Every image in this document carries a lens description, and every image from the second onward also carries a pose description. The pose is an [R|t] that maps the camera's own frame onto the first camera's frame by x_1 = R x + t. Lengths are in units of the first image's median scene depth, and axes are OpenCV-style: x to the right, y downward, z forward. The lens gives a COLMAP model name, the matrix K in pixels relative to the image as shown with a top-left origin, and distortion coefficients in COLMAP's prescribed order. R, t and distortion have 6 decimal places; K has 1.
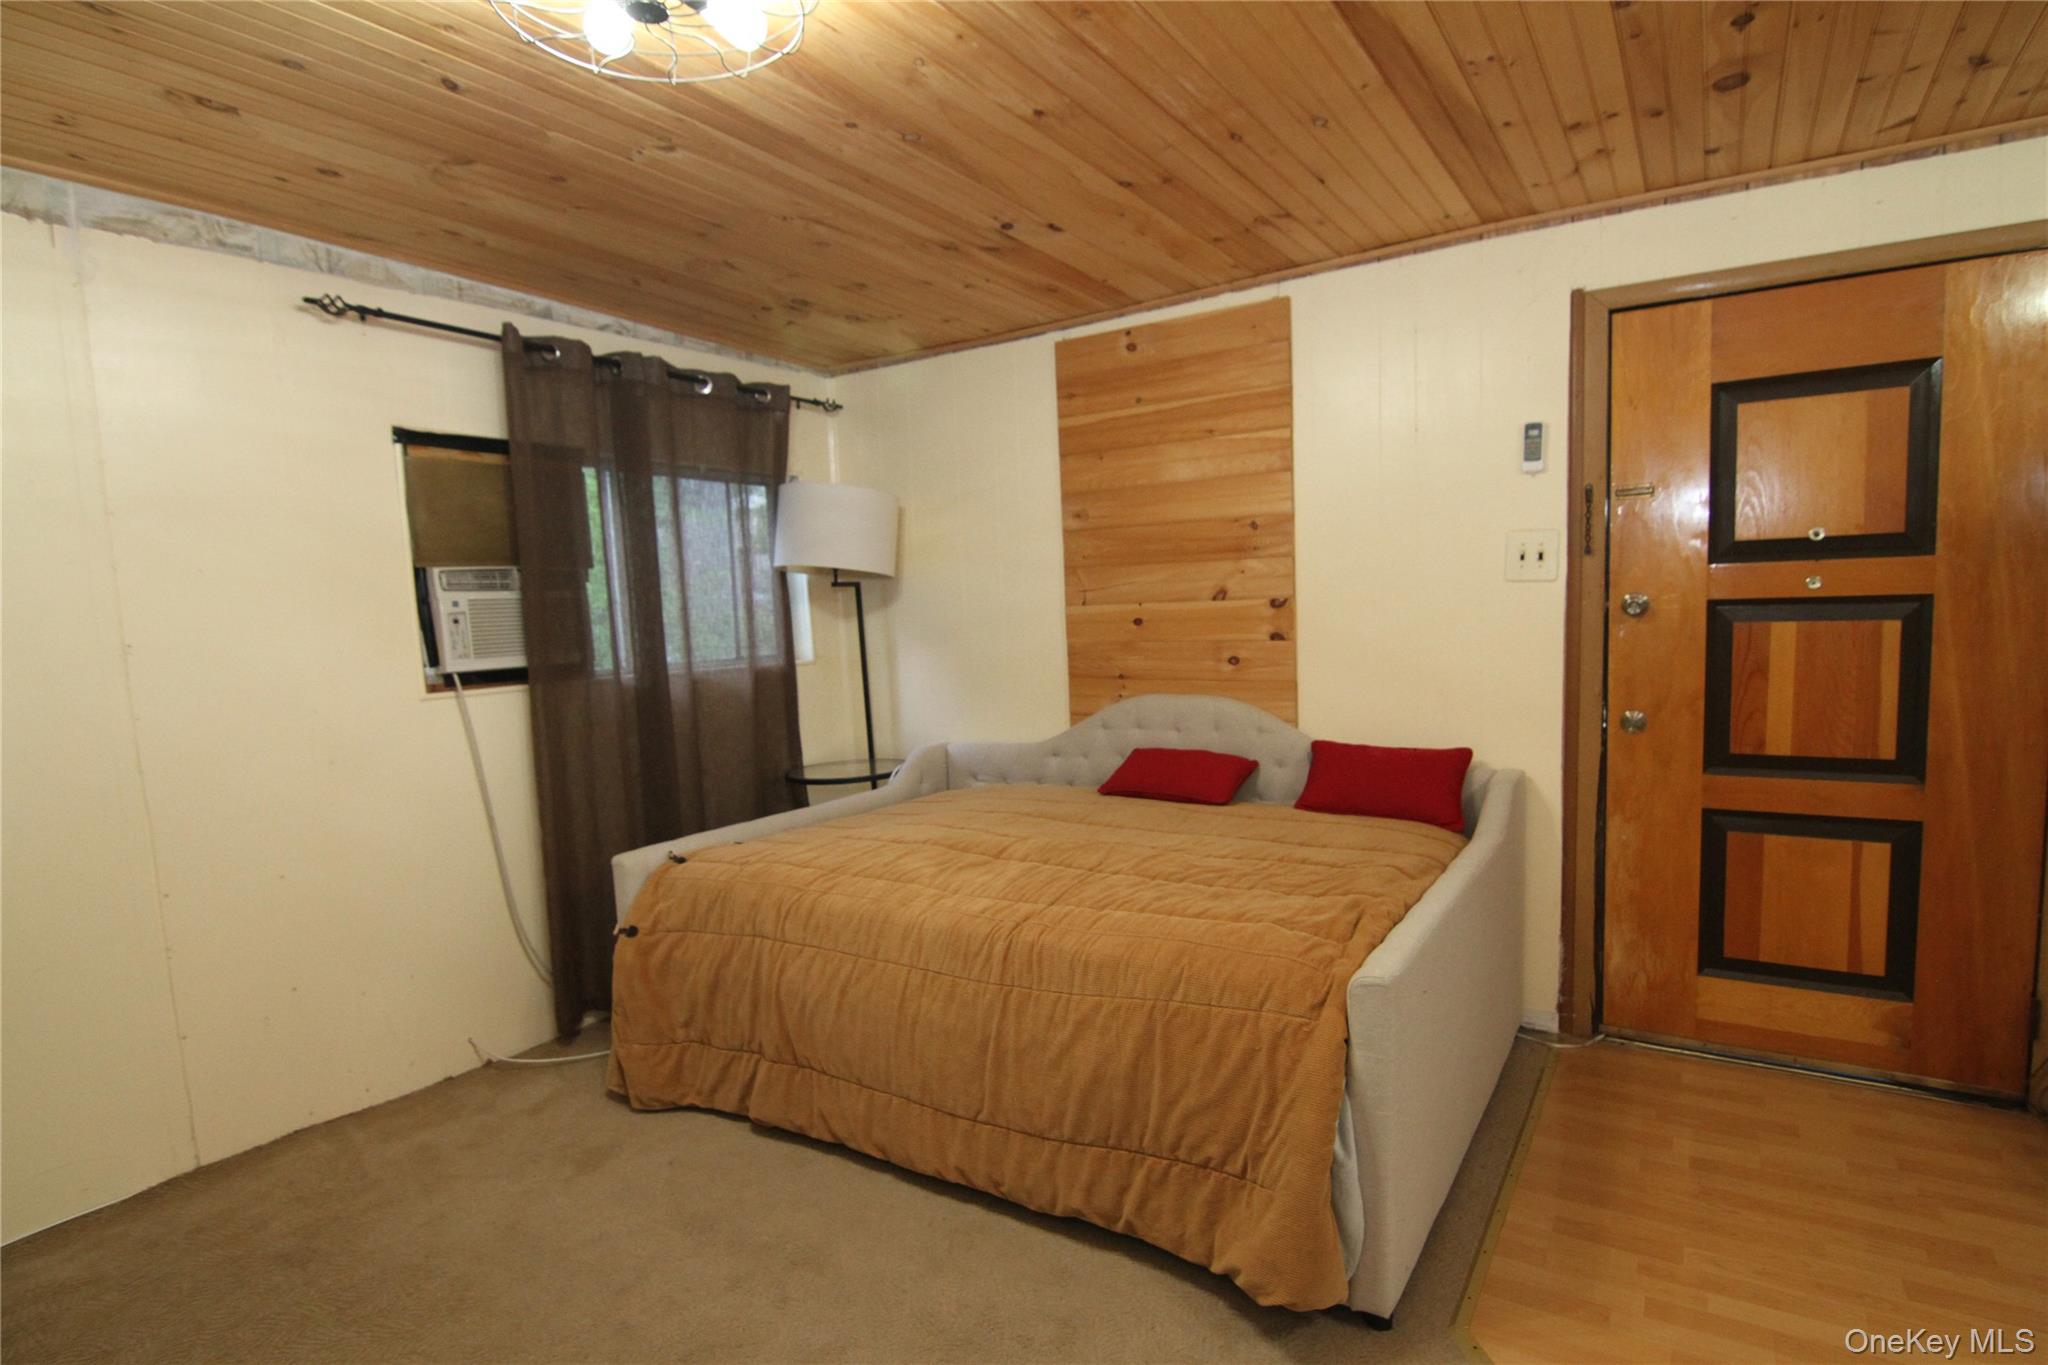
lens RADIAL K [[1036.6, 0, 1031.9], [0, 1036.6, 702.4], [0, 0, 1]] dist [-0.004903, -0.011218]
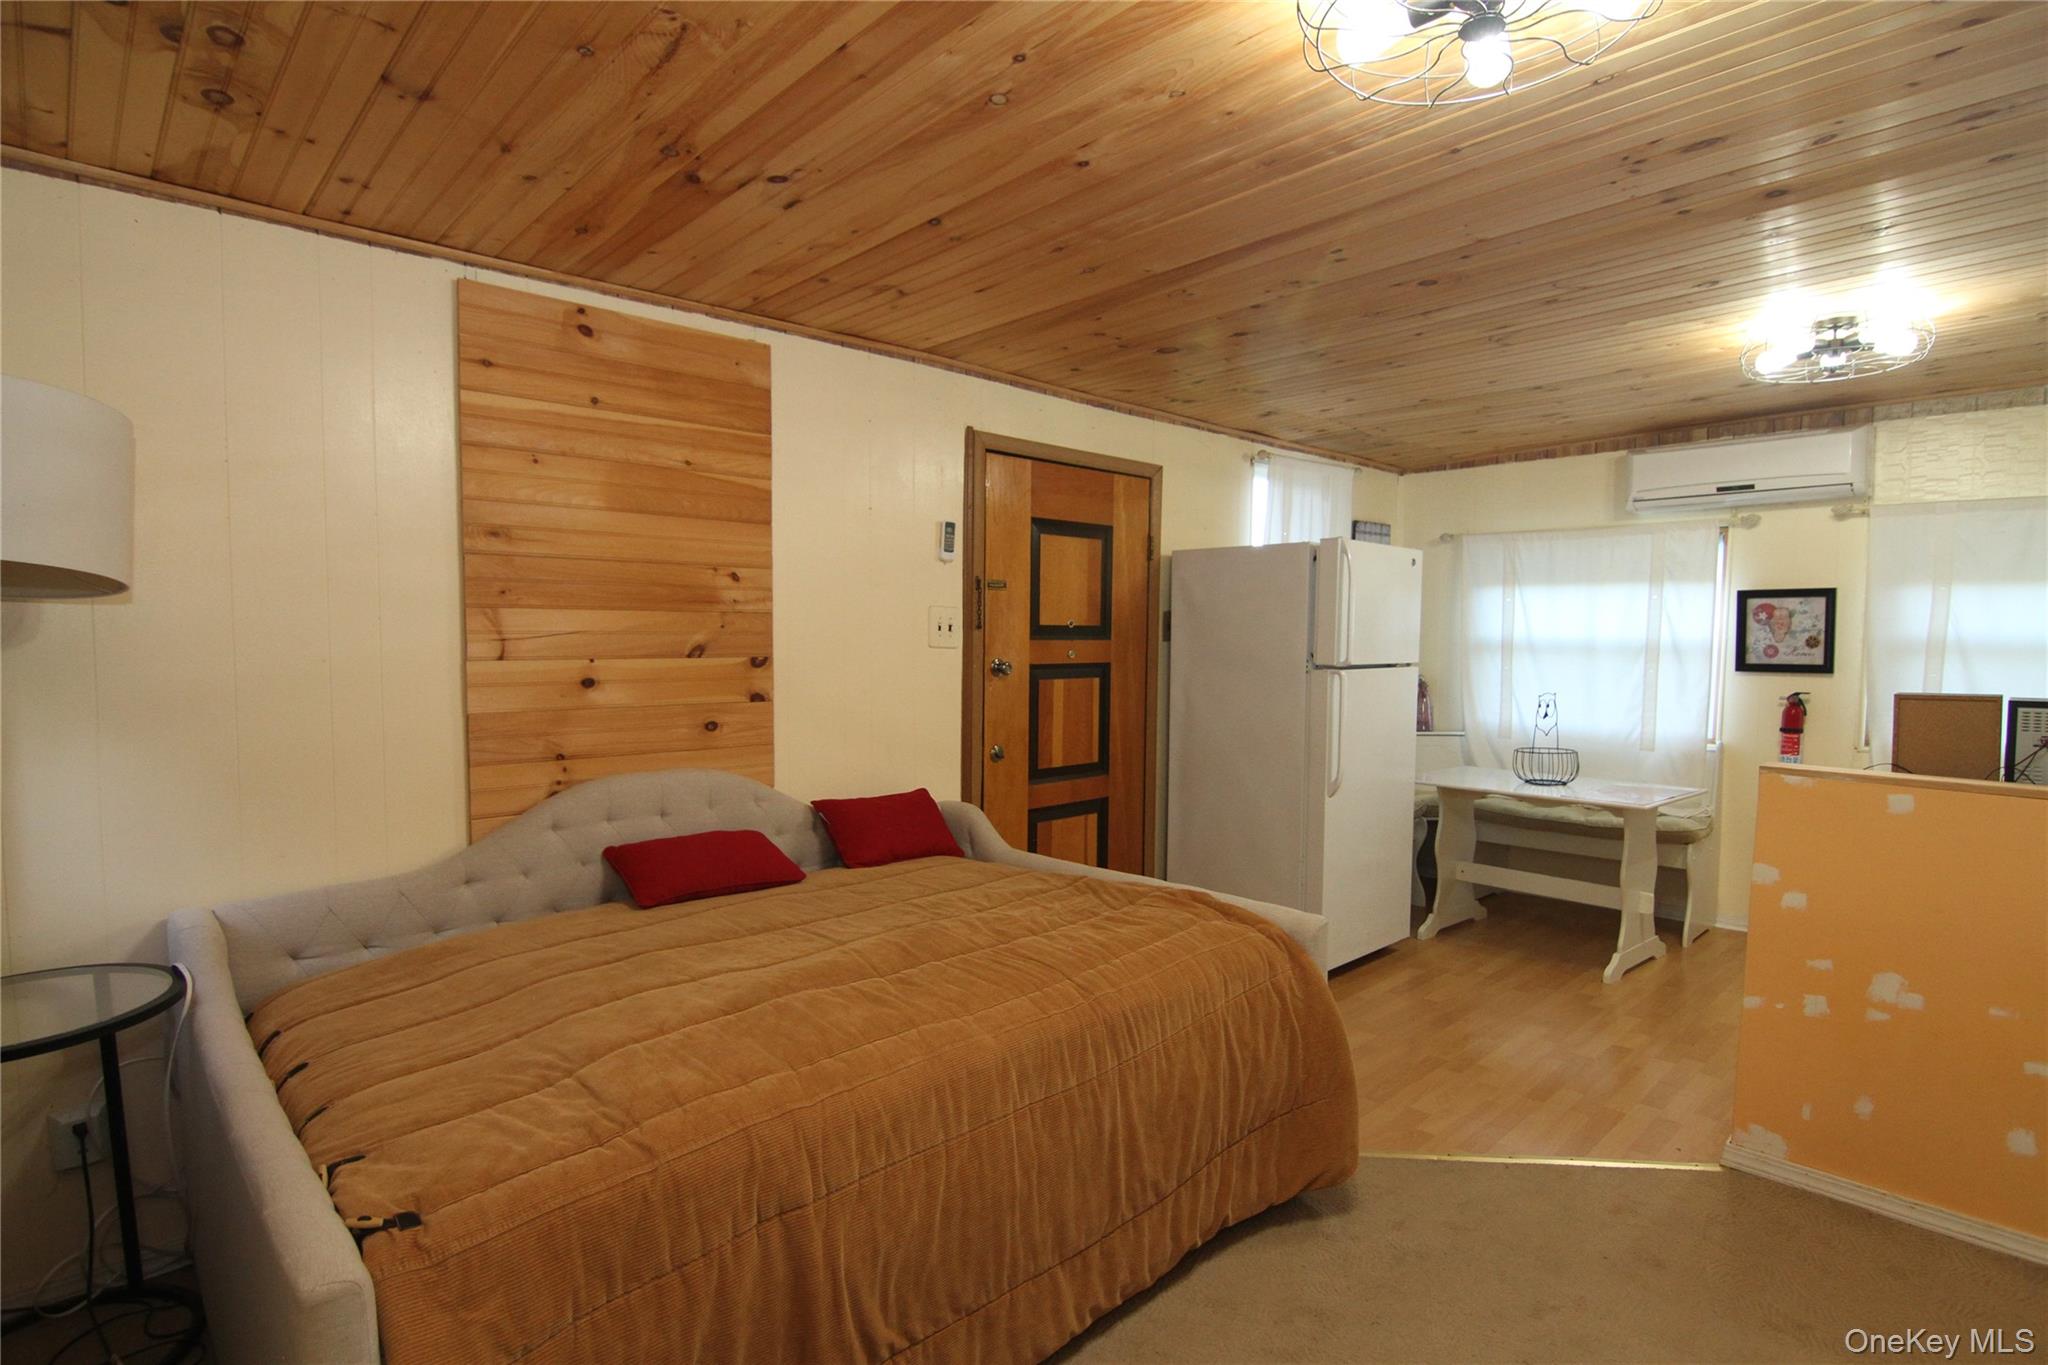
lens RADIAL K [[1036.6, 0, 1029.8], [0, 1036.6, 698.7], [0, 0, 1]] dist [-0.004903, -0.011218]
pose [[0.226461, -0.017858, 0.973857, -0.762101], [0.085554, 0.996332, -0.001624, -0.049725], [-0.970256, 0.083685, 0.227158, 0.676934]]
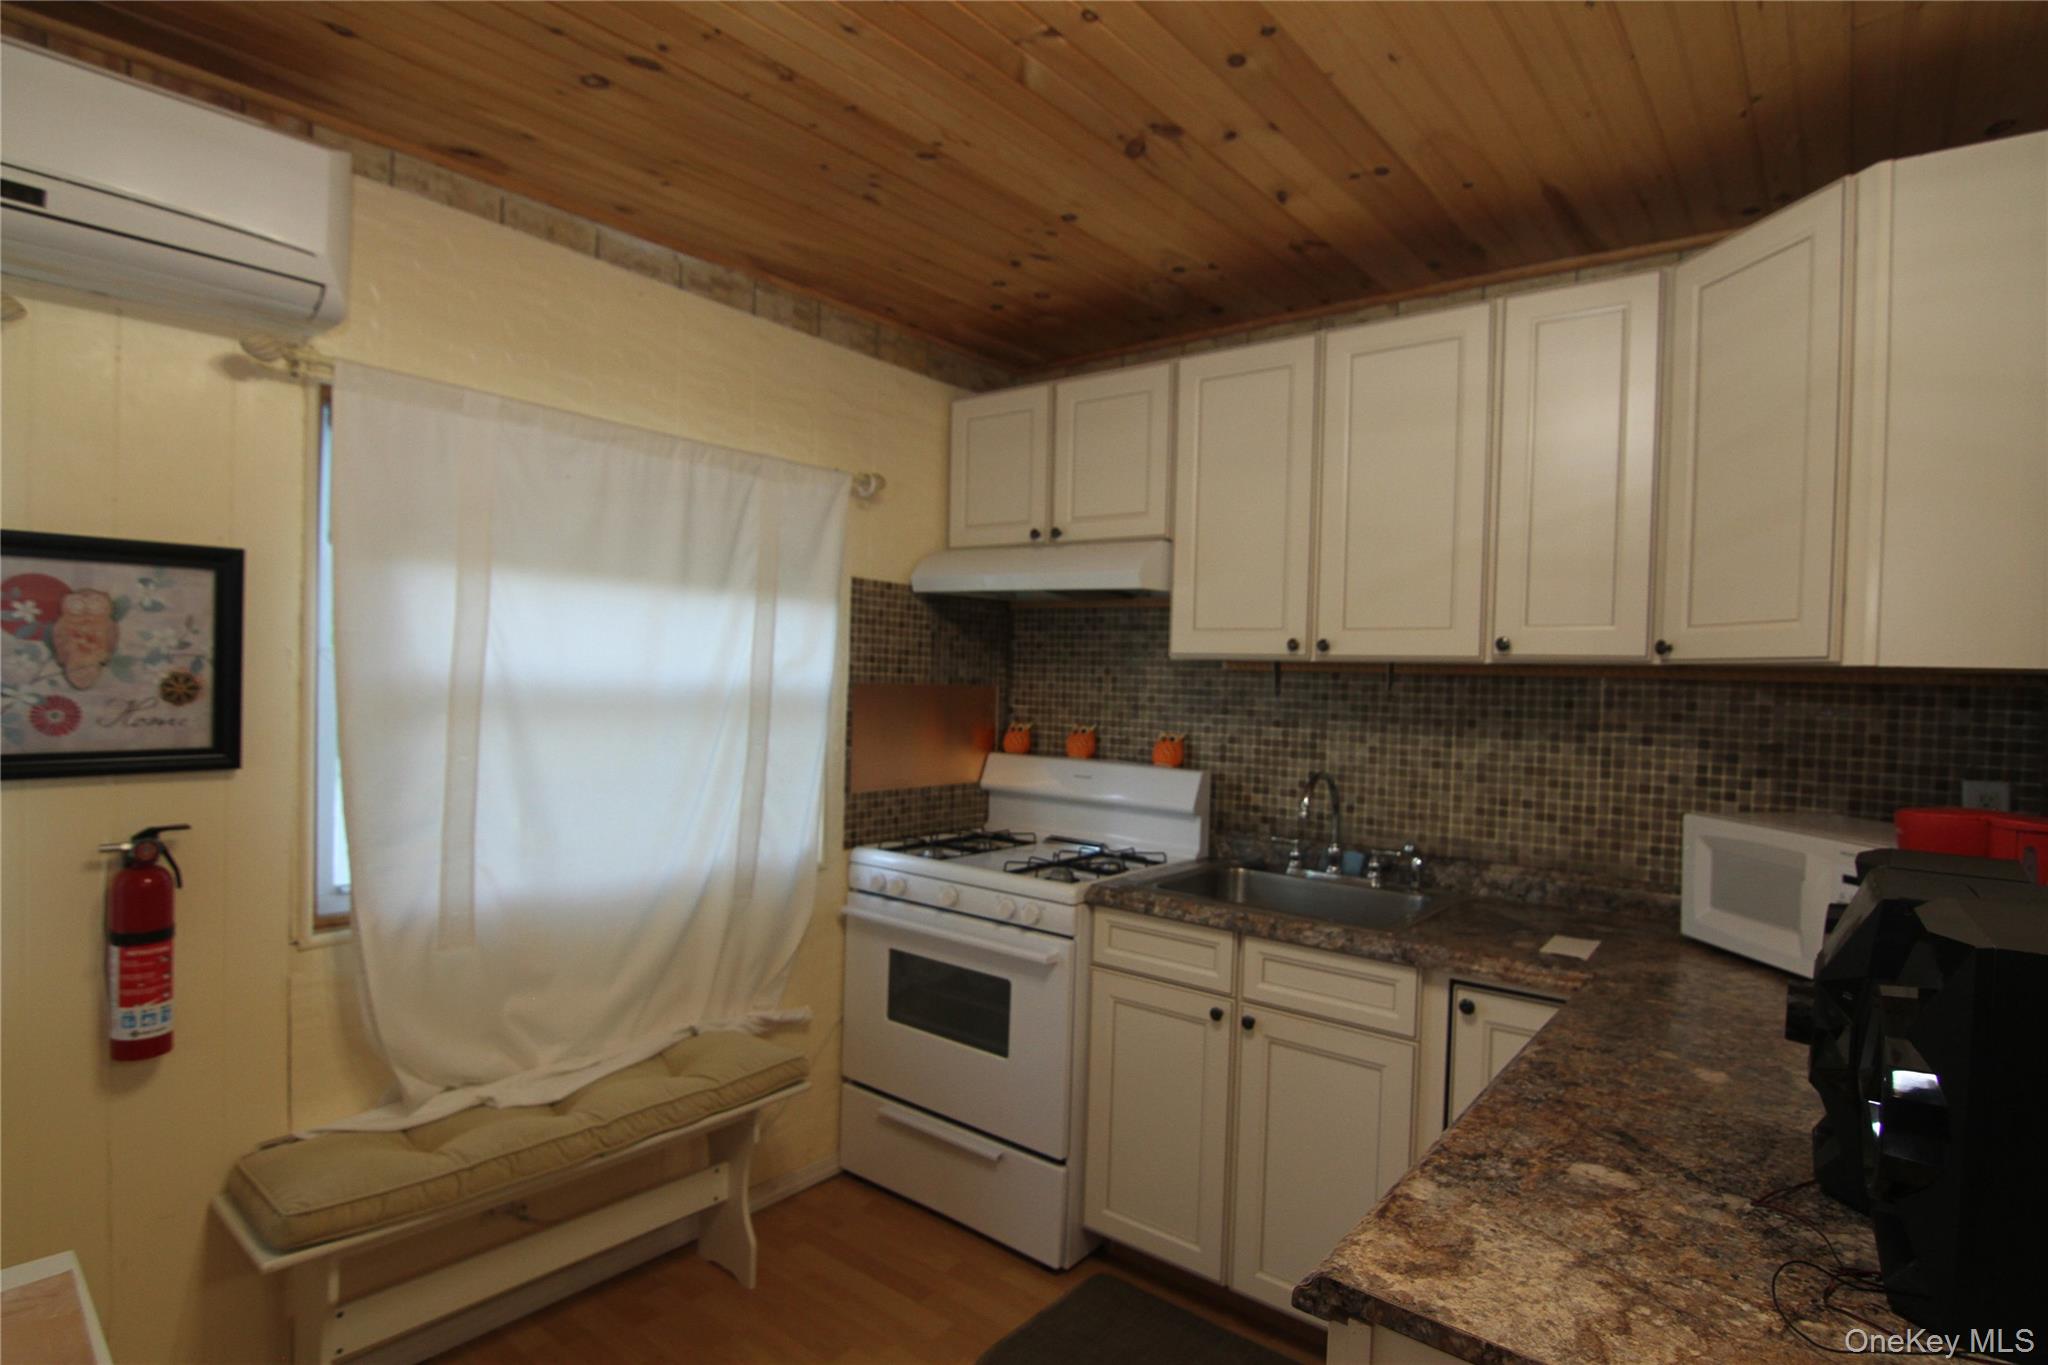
lens RADIAL K [[1036.6, 0, 1028.6], [0, 1036.6, 697.0], [0, 0, 1]] dist [-0.004903, -0.011218]
pose [[-0.995945, 0.012315, 0.089123, 0.592508], [0.023270, 0.992140, 0.122947, -0.094811], [-0.086908, 0.124522, -0.988403, 0.385720]]
